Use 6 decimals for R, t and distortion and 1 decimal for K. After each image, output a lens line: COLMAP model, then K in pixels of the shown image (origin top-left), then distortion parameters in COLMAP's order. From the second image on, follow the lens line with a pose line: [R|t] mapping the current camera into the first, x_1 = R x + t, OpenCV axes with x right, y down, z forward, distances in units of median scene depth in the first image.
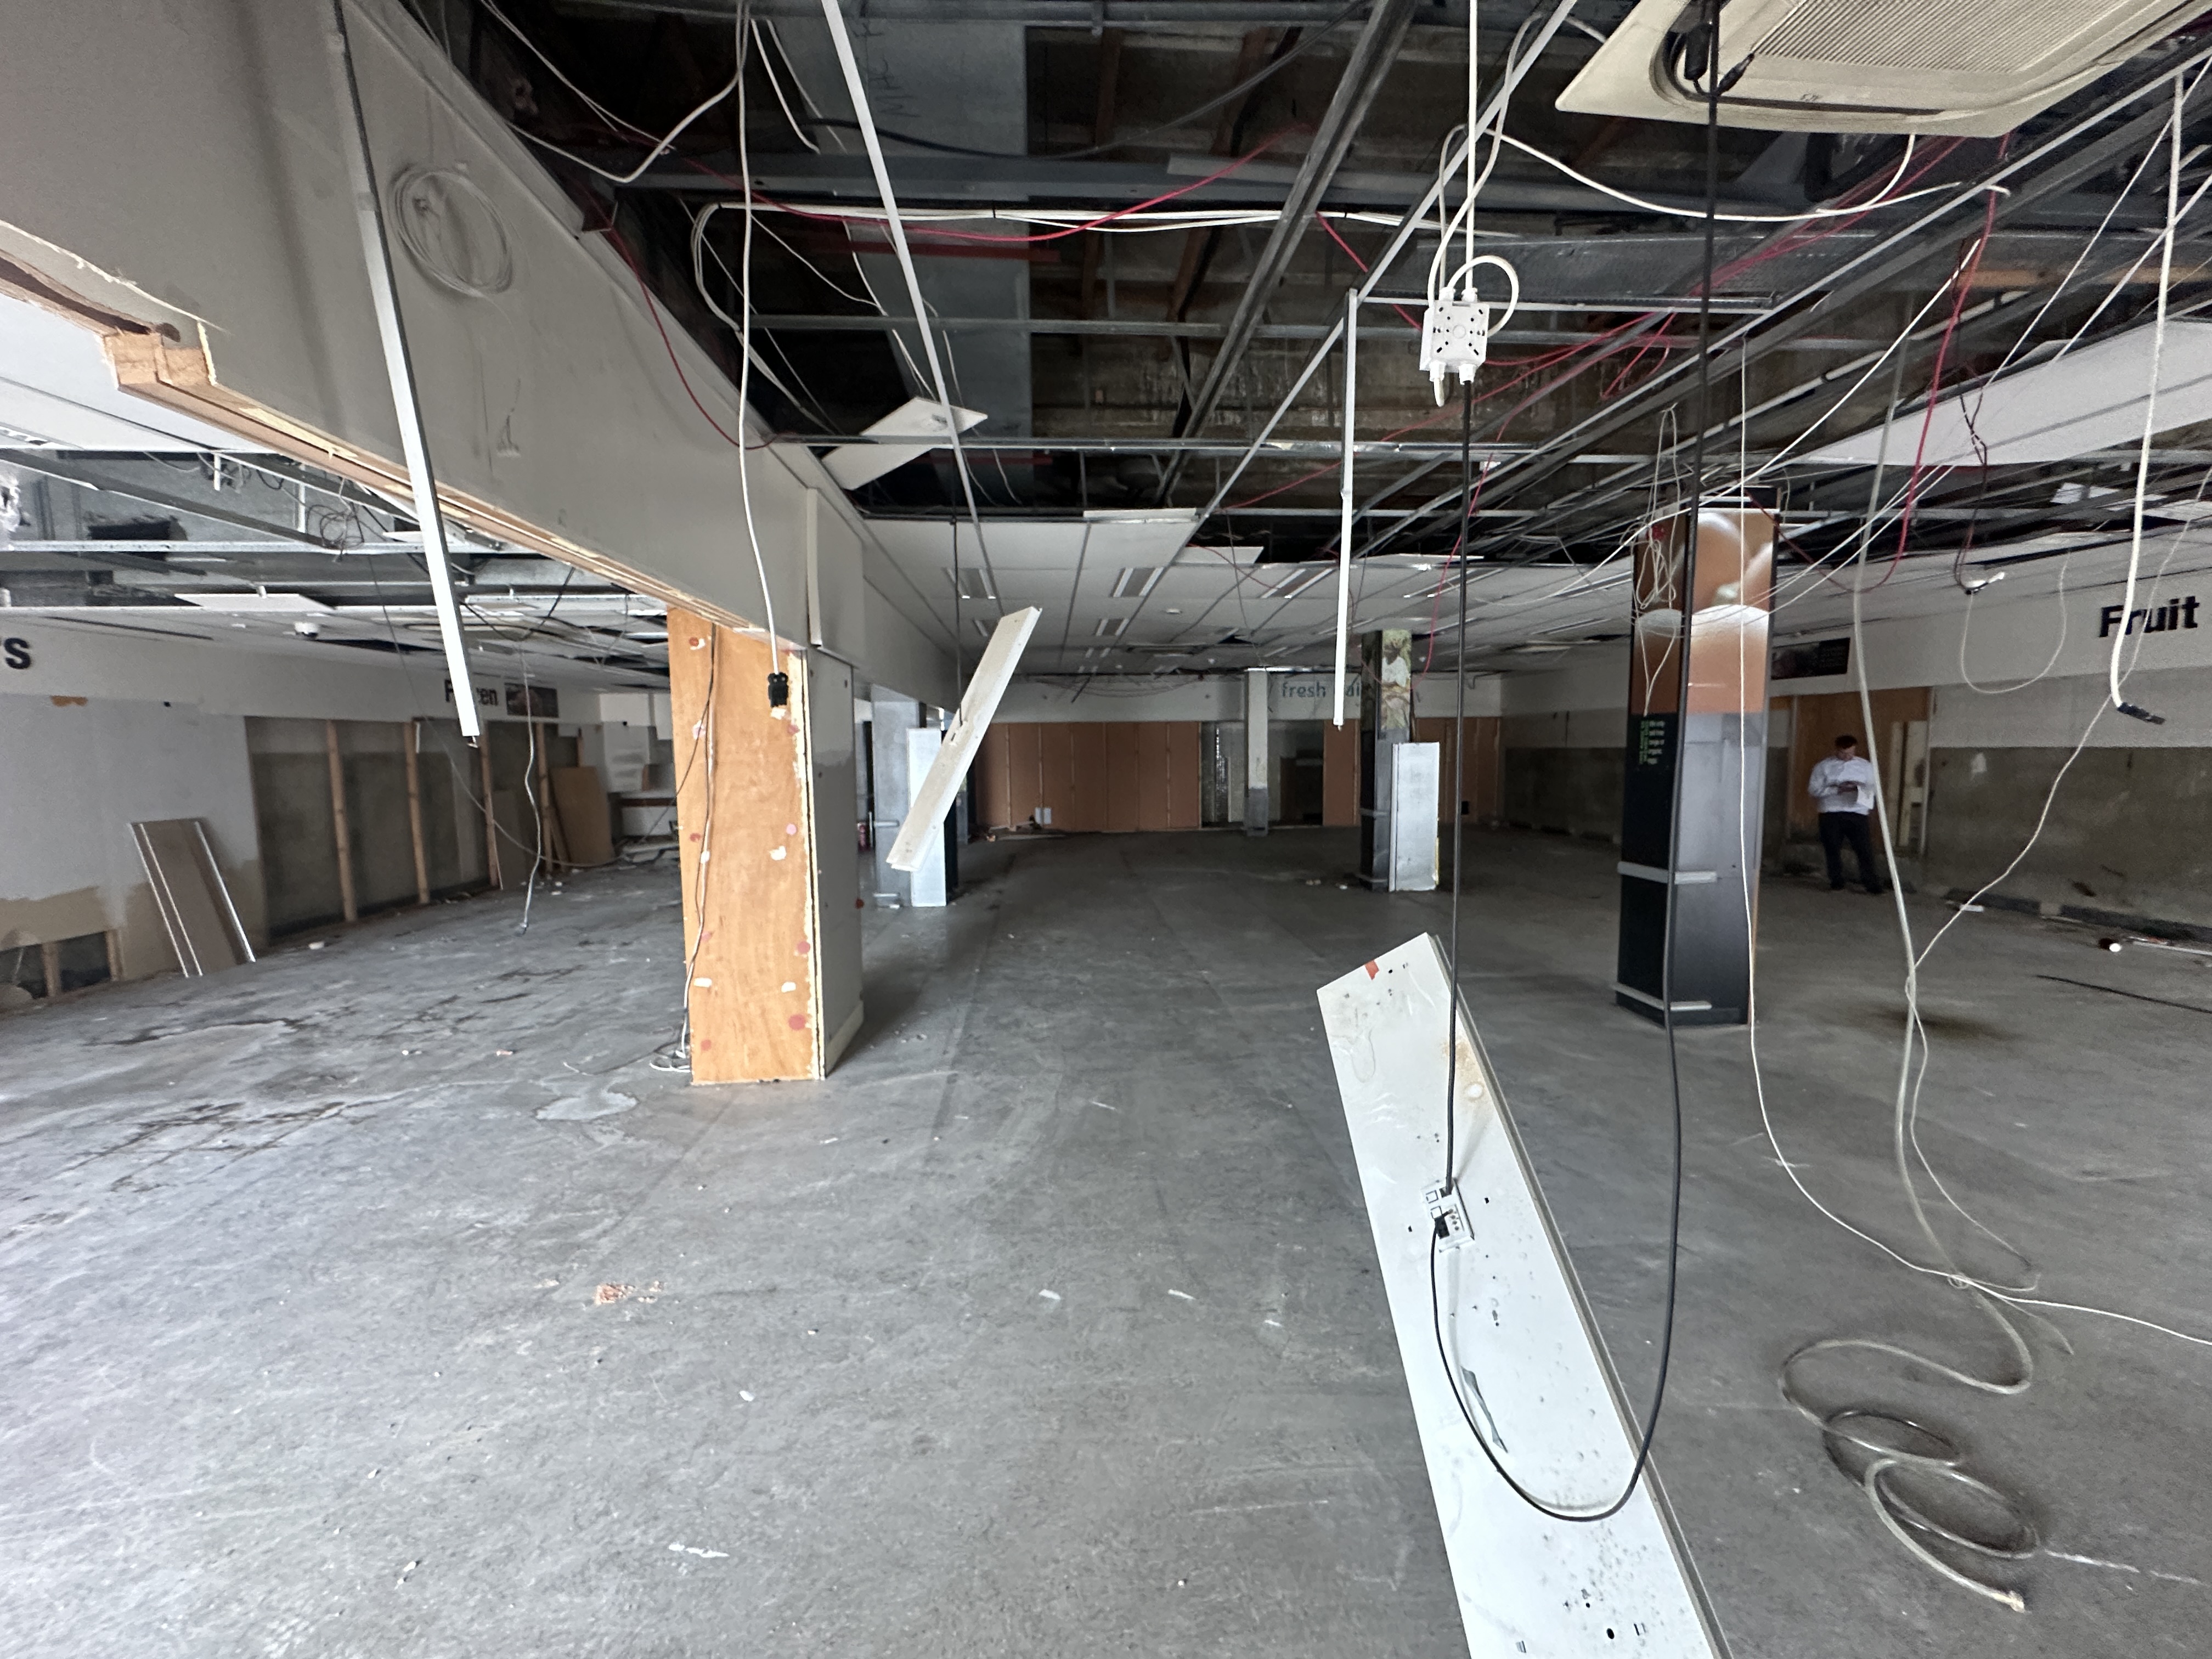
lens RADIAL K [[888.8, 0, 1110.9], [0, 888.8, 828.3], [0, 0, 1]] dist [-0.009439, 0.001324]
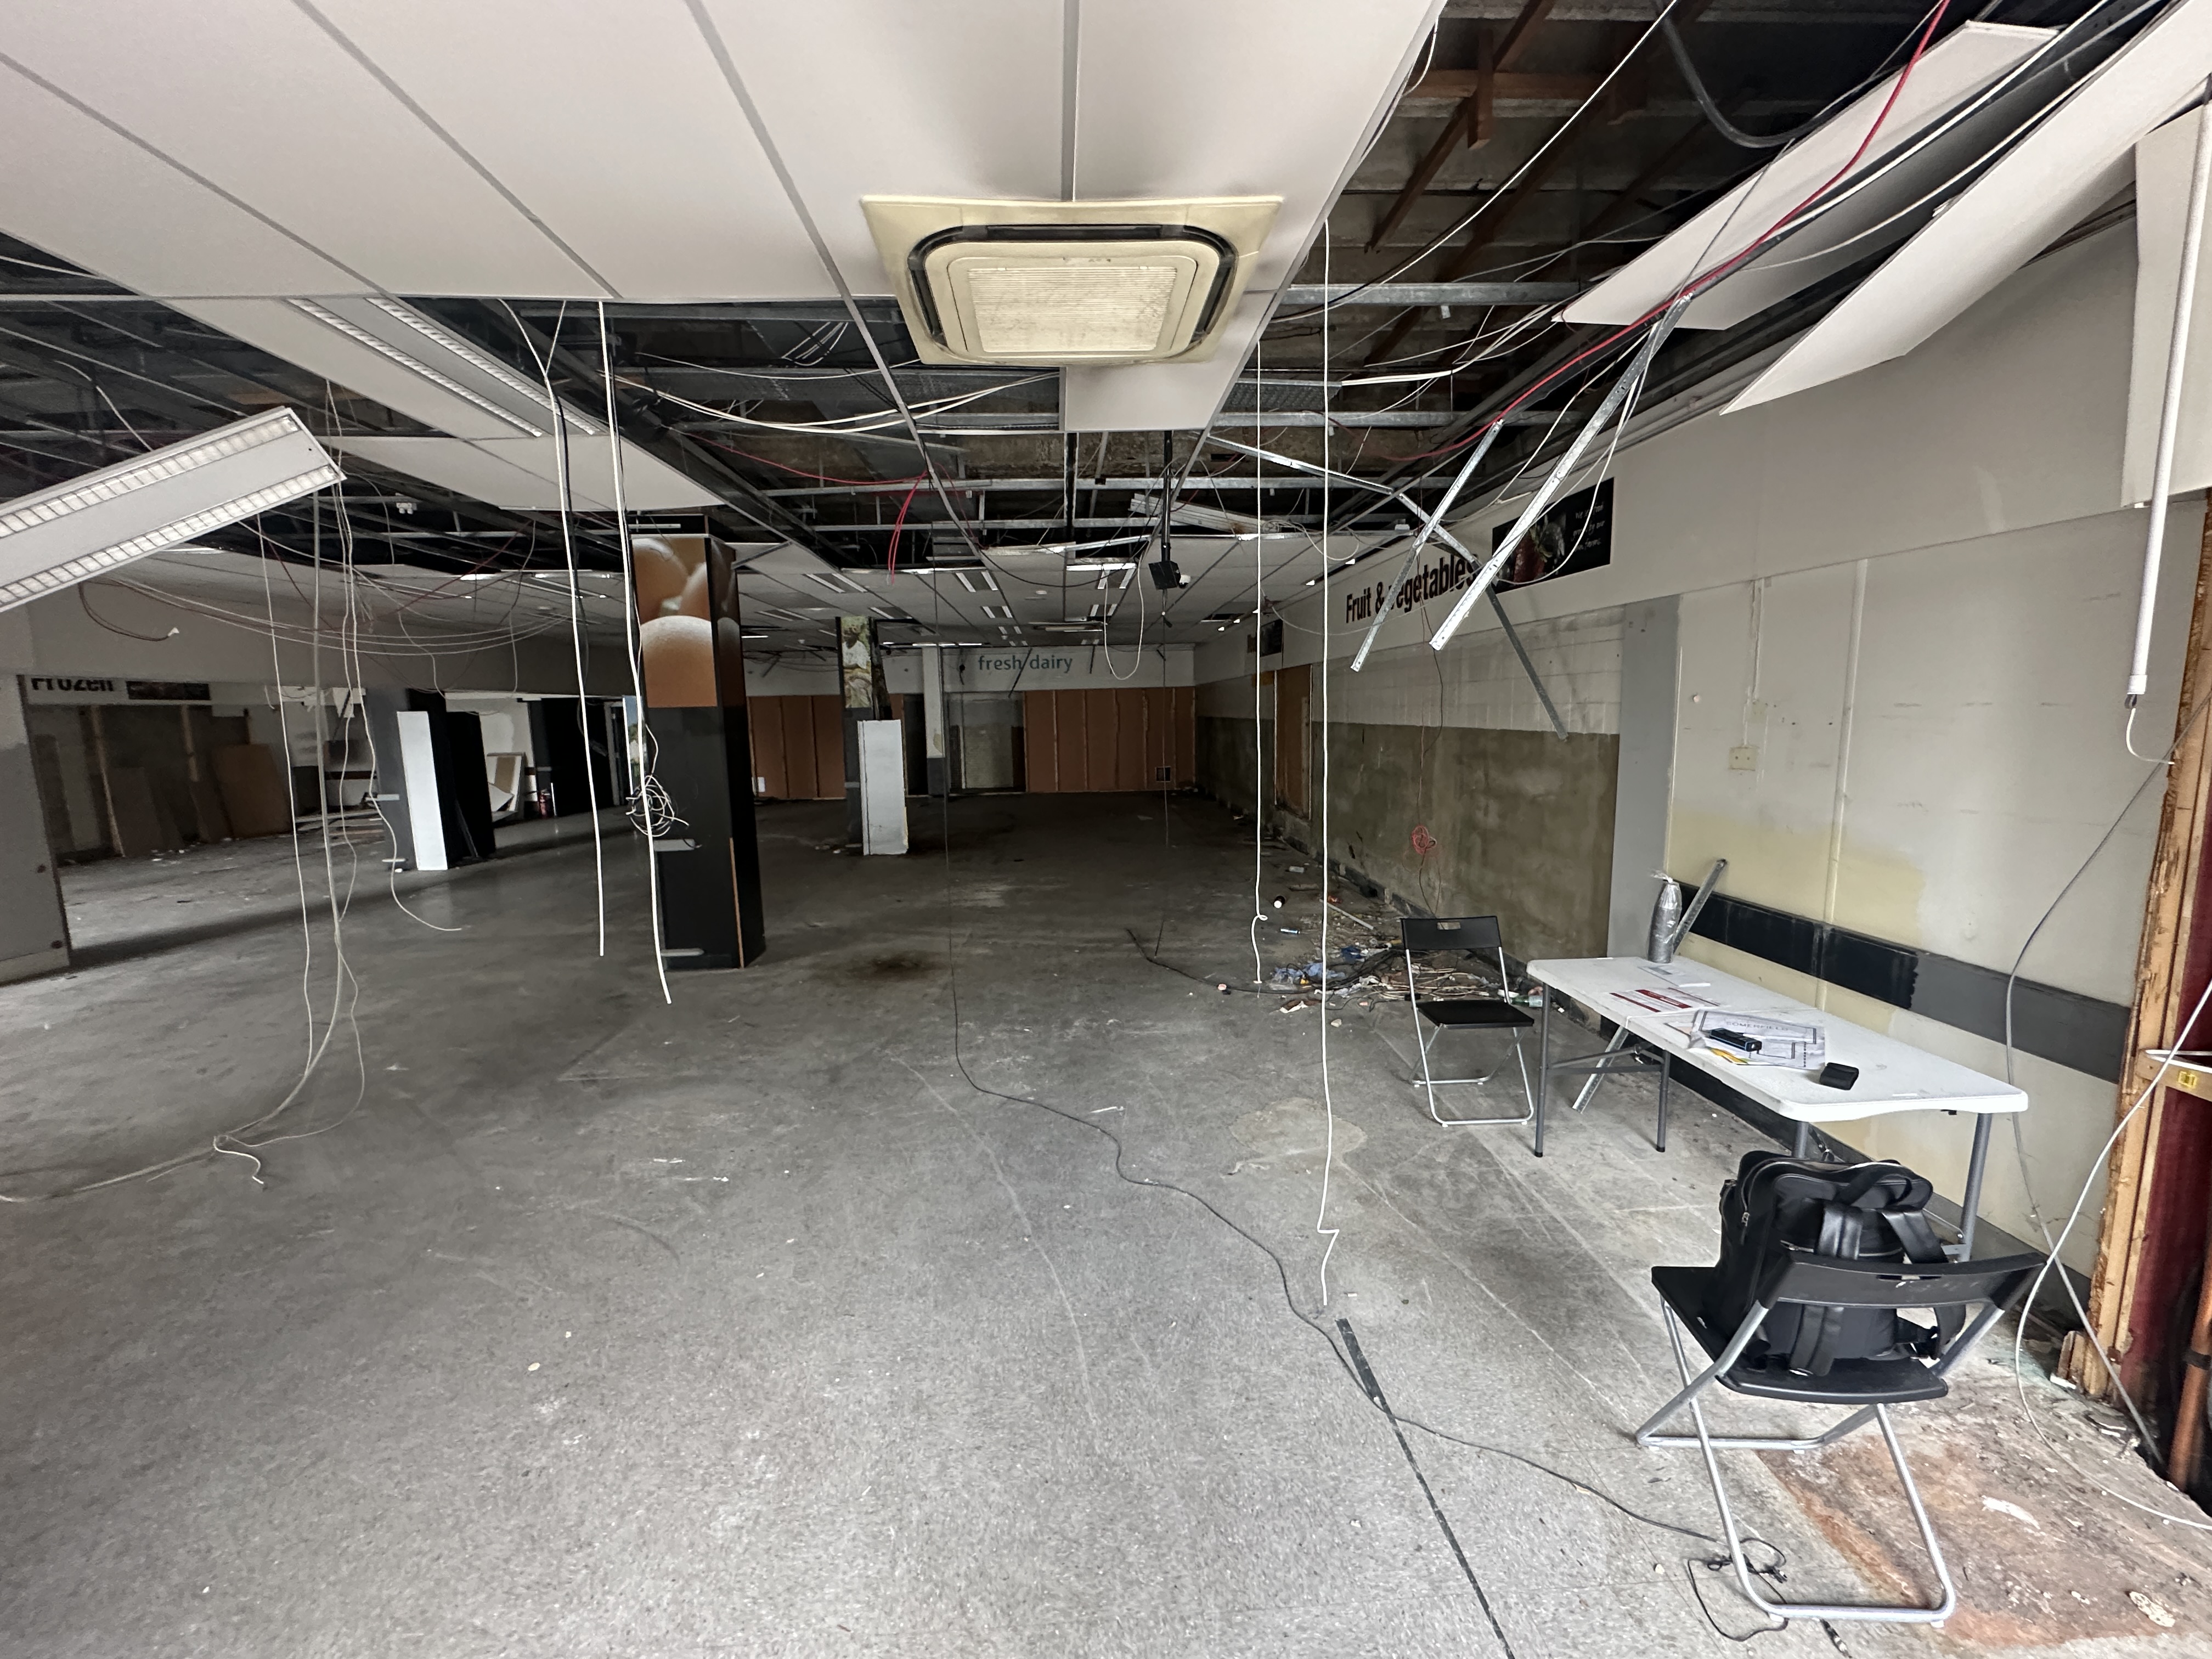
lens RADIAL K [[888.8, 0, 1109.2], [0, 888.8, 829.4], [0, 0, 1]] dist [-0.009439, 0.001324]
pose [[0.999694, -0.004099, -0.024407, 0.661118], [0.005153, 0.999049, 0.043289, -0.007699], [0.024207, -0.043402, 0.998764, -0.092433]]
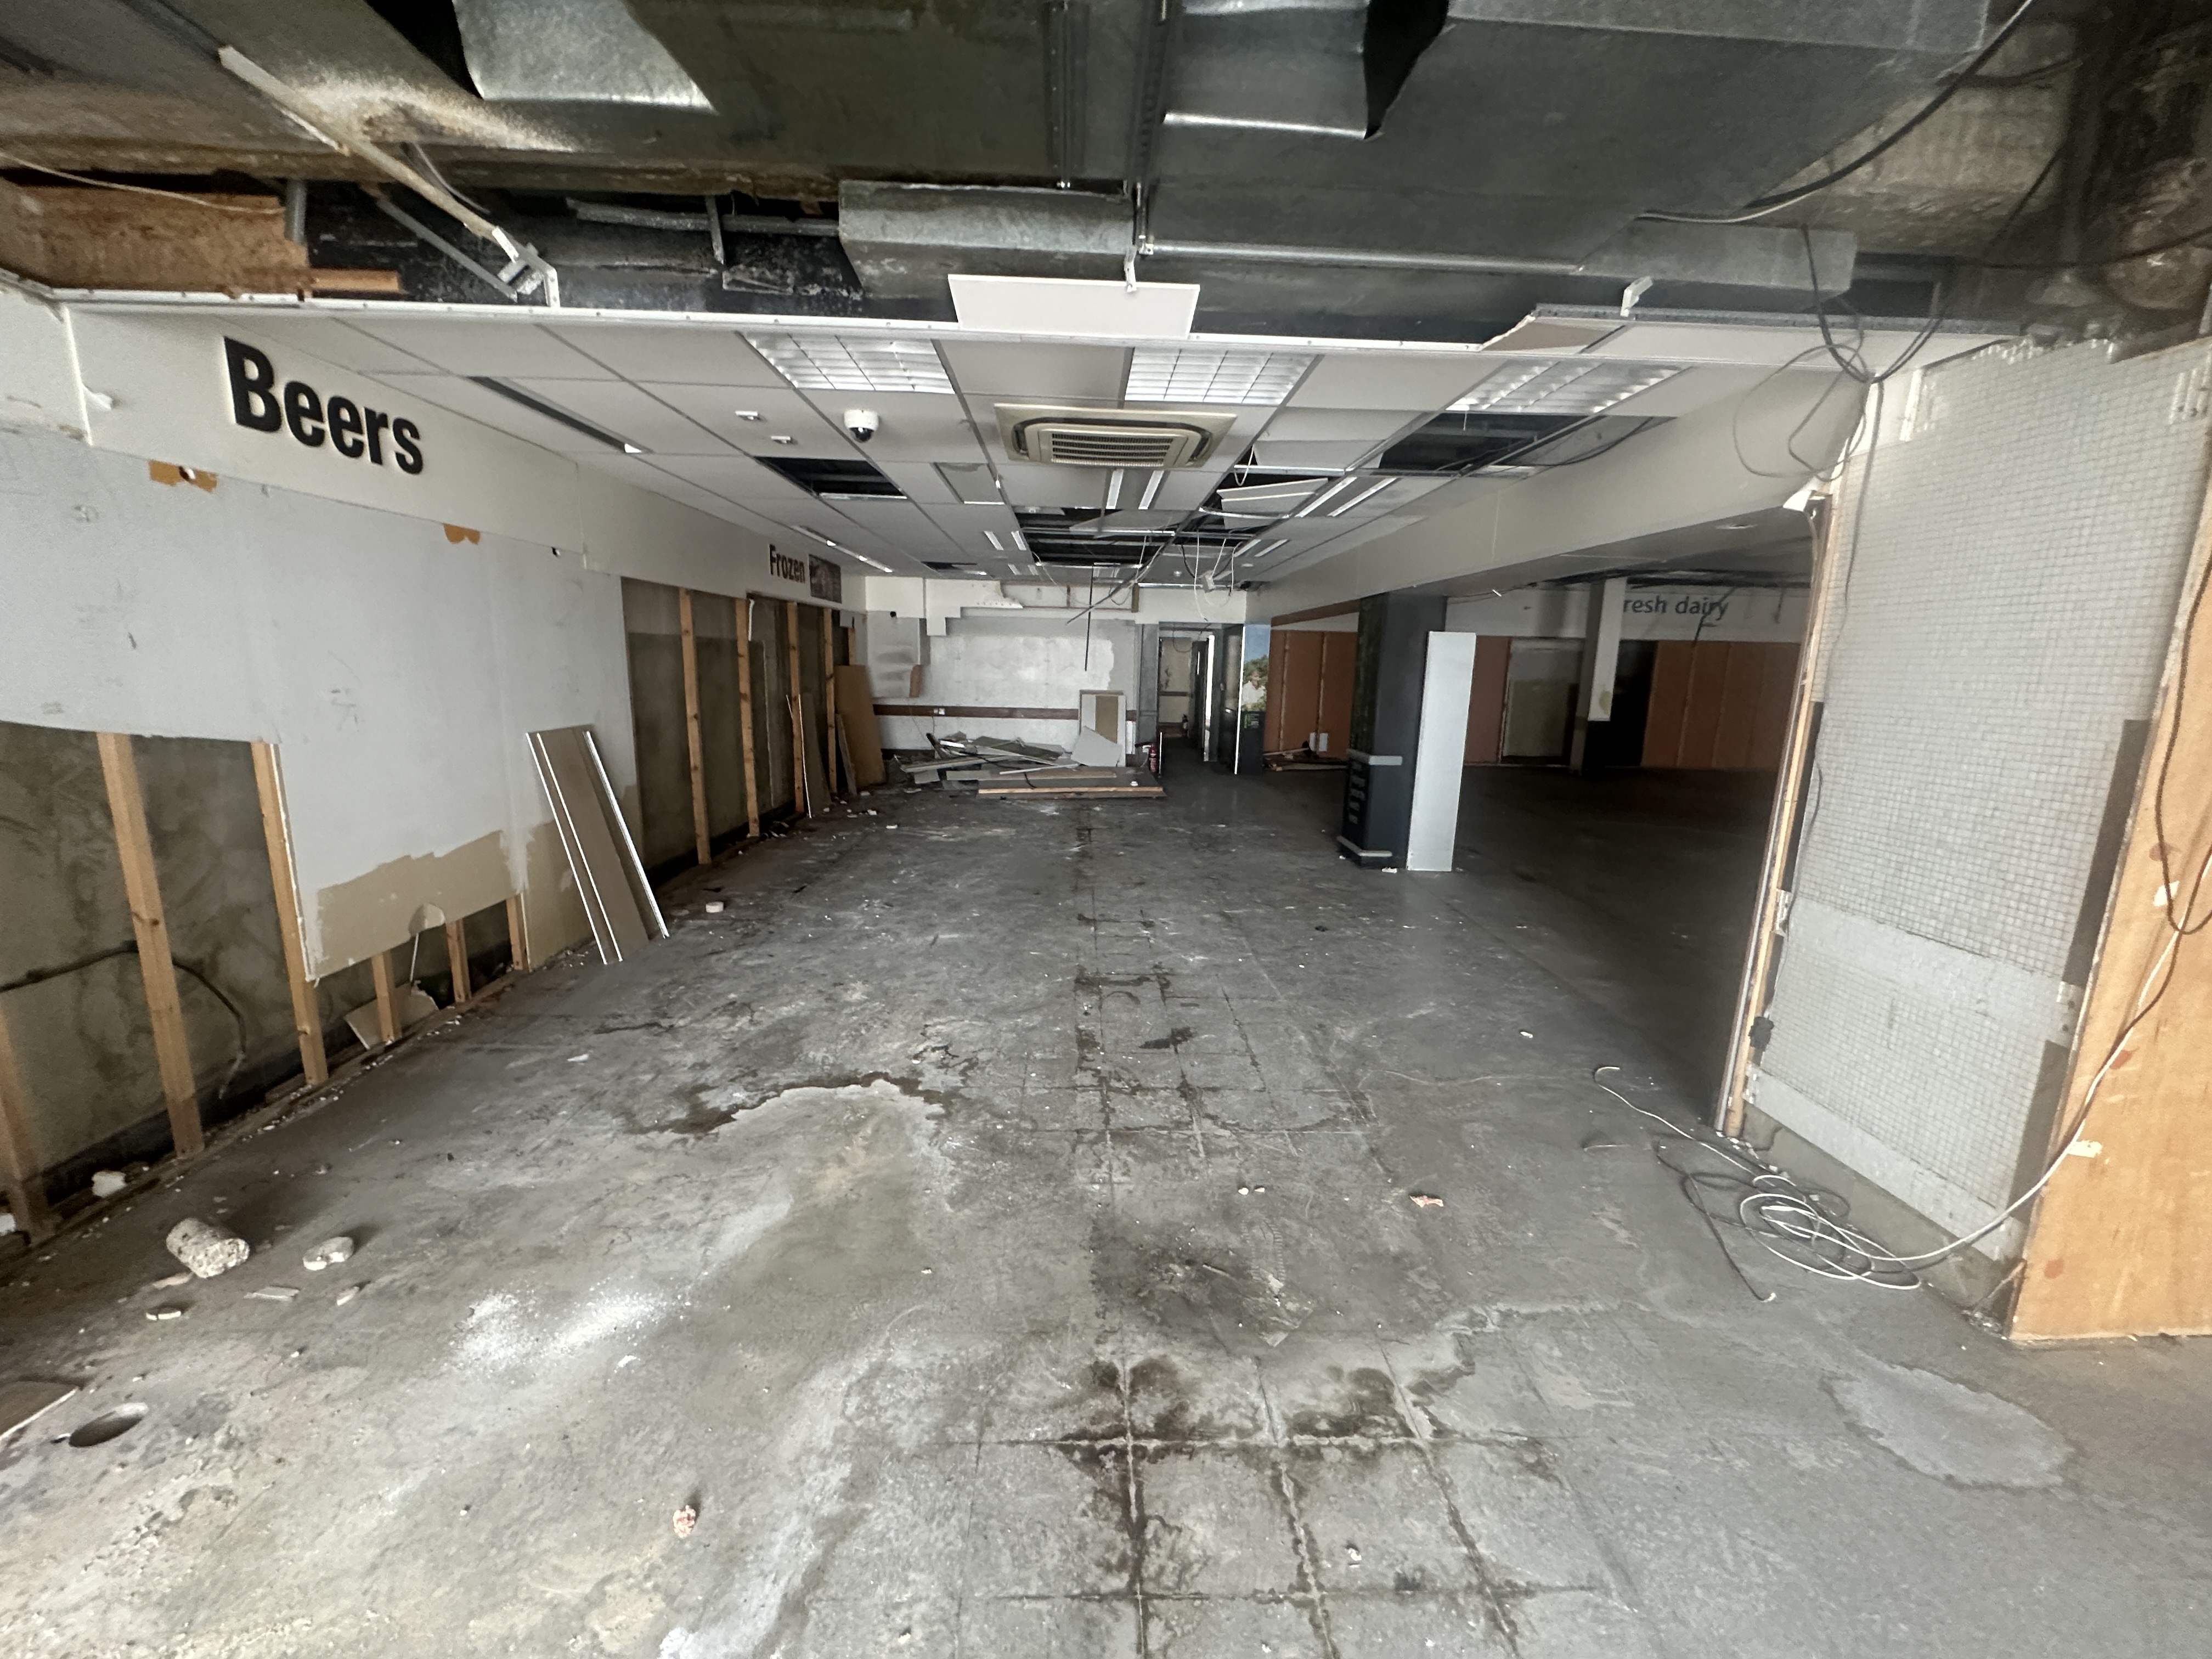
lens RADIAL K [[888.8, 0, 1111.5], [0, 888.8, 824.5], [0, 0, 1]] dist [-0.009439, 0.001324]
pose [[0.998623, 0.042934, -0.030153, -0.442152], [-0.039996, 0.994948, 0.092084, -0.010571], [0.033955, -0.090751, 0.995295, 0.237093]]
